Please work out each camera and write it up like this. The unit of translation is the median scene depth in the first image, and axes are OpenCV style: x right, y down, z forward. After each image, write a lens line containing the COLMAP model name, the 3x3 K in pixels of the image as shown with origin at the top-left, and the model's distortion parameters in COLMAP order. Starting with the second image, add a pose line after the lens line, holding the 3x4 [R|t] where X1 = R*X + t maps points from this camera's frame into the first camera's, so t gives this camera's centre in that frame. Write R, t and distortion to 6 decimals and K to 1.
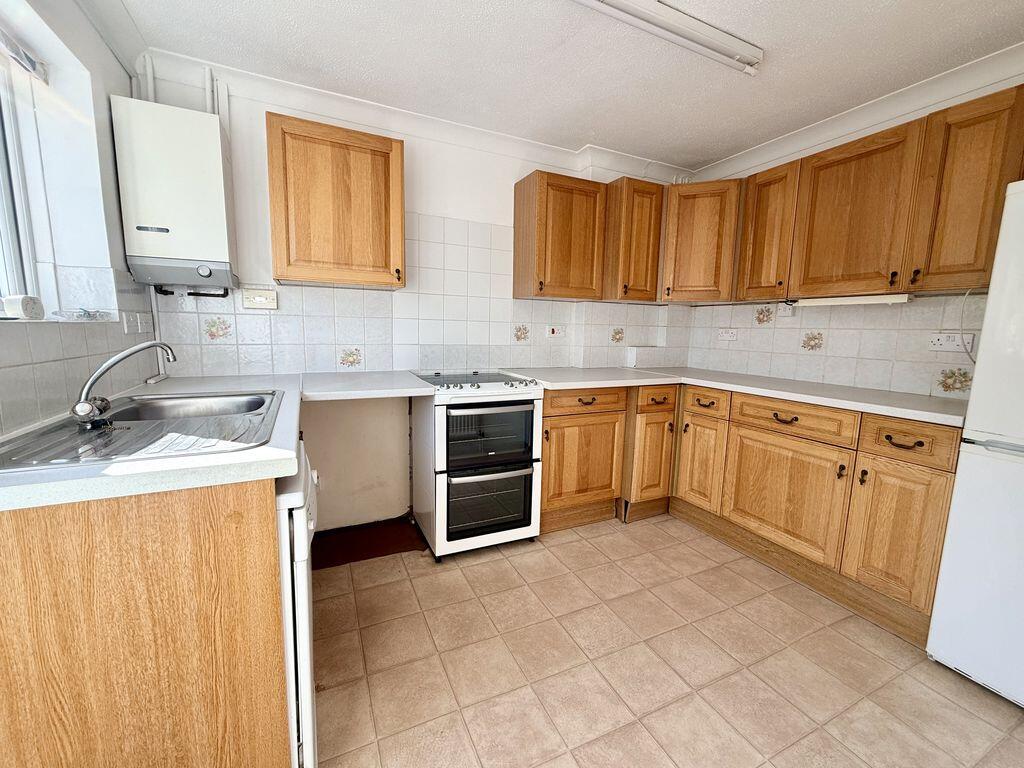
lens RADIAL K [[416.7, 0, 512.0], [0, 416.7, 384.0], [0, 0, 1]] dist [-0.001445, 0.000071]
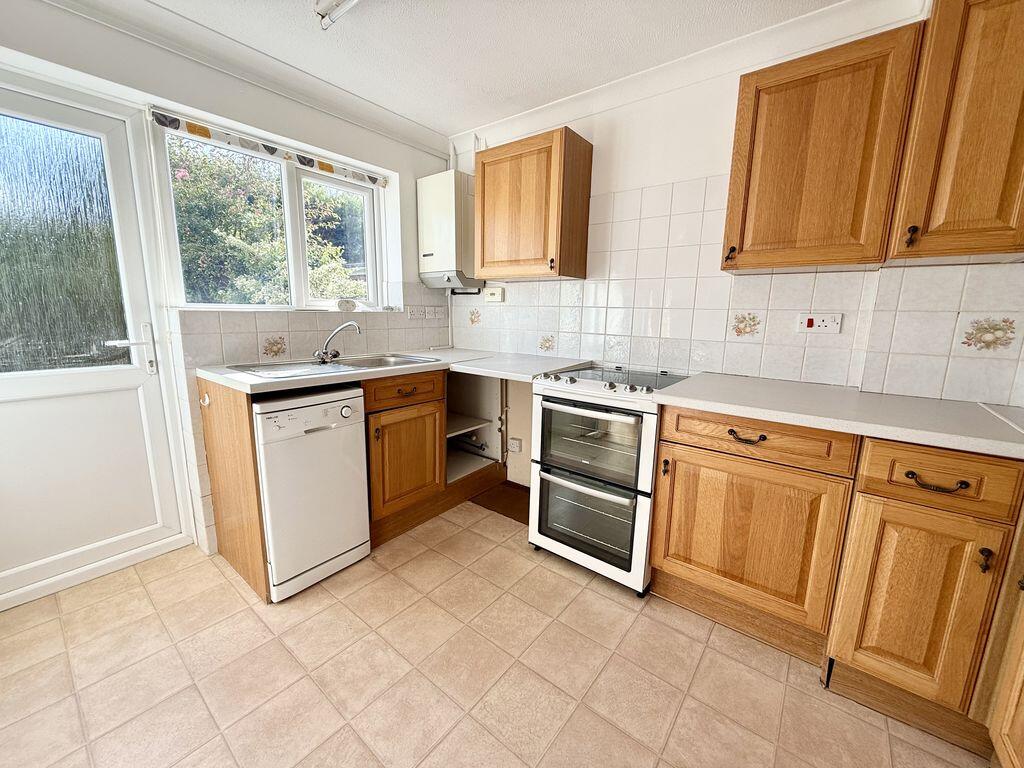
lens RADIAL K [[408.0, 0, 512.0], [0, 408.0, 384.0], [0, 0, 1]] dist [-0.001495, 0.000472]
pose [[0.441891, 0.146191, -0.885076, 0.609829], [-0.126307, 0.986943, 0.099955, -0.058158], [0.888132, 0.067623, 0.454586, 0.470243]]
